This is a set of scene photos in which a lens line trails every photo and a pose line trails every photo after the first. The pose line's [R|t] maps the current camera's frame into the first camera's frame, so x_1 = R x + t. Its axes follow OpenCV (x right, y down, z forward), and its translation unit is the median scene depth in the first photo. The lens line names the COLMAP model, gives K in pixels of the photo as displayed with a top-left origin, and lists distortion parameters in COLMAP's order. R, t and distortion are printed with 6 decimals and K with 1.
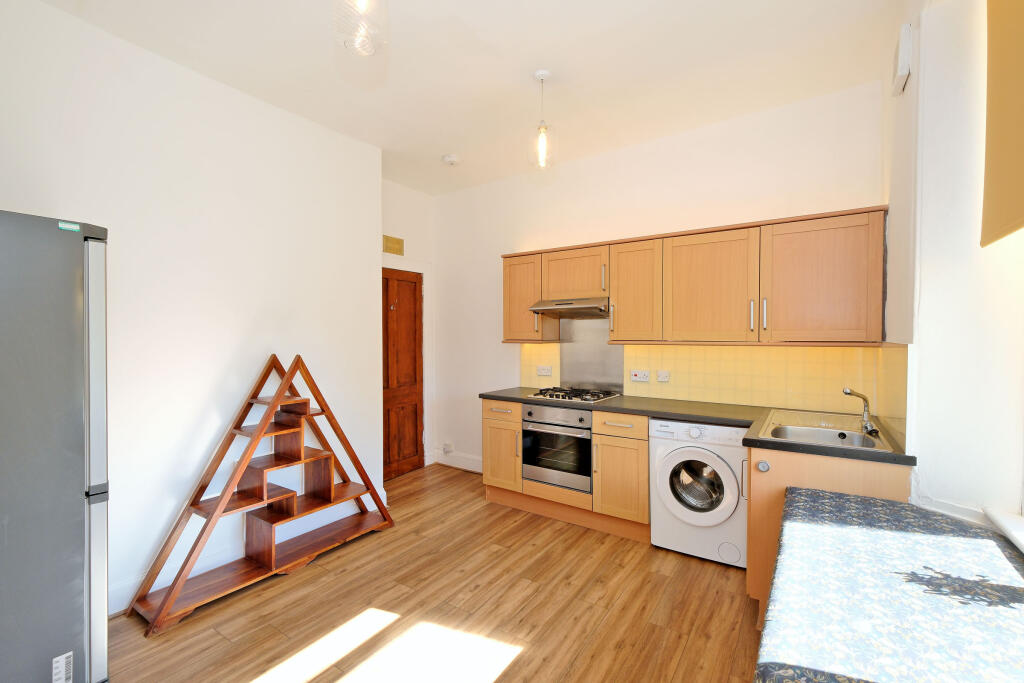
lens RADIAL K [[451.1, 0, 513.2], [0, 451.1, 336.6], [0, 0, 1]] dist [0.002892, -0.000225]
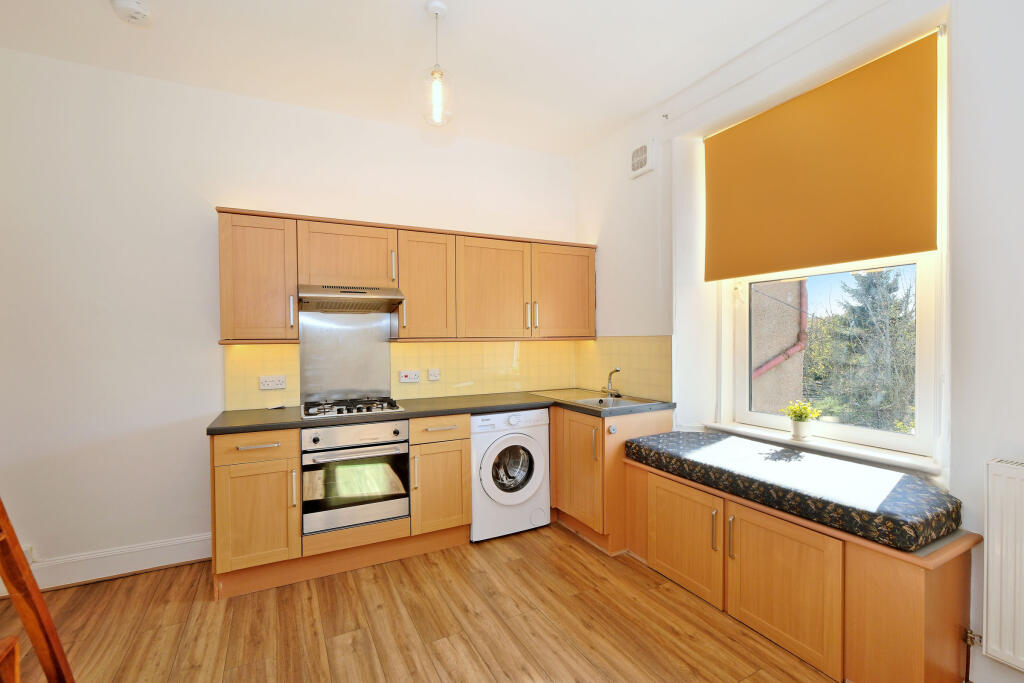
lens RADIAL K [[451.1, 0, 511.5], [0, 451.1, 339.2], [0, 0, 1]] dist [0.002892, -0.000225]
pose [[0.476980, -0.003572, 0.878907, -0.527469], [0.011891, 0.999926, -0.002390, 0.017740], [-0.878834, 0.011591, 0.476987, 0.451373]]
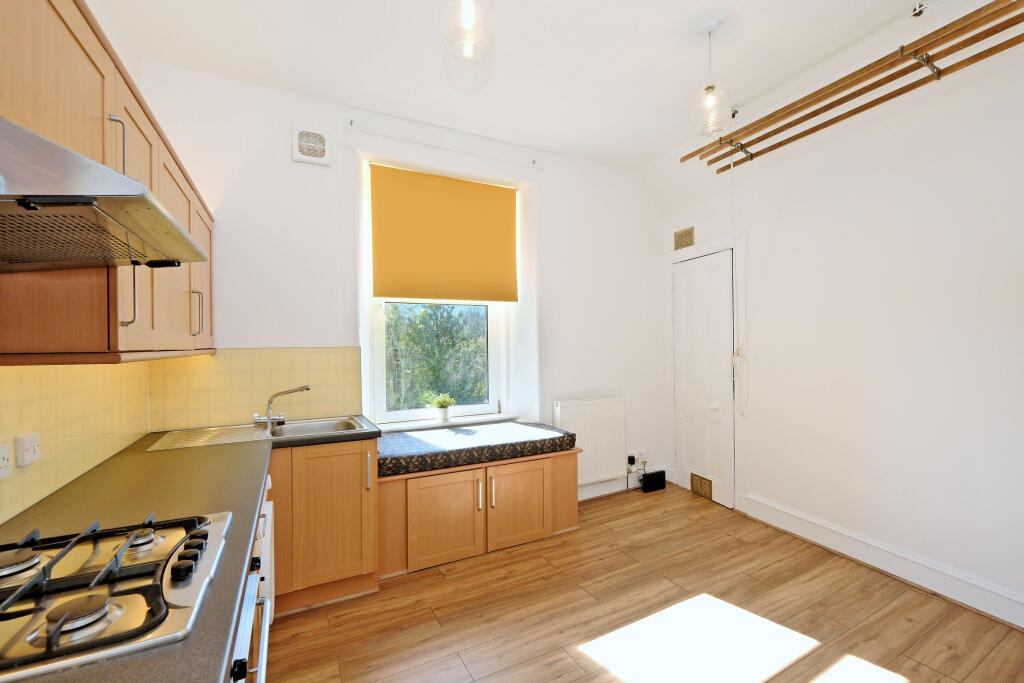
lens RADIAL K [[451.1, 0, 509.4], [0, 451.1, 345.0], [0, 0, 1]] dist [0.002892, -0.000225]
pose [[-0.881539, 0.017707, 0.471778, -0.230944], [0.021177, 0.999774, 0.002046, 0.012067], [-0.471635, 0.011794, -0.881715, 1.342155]]
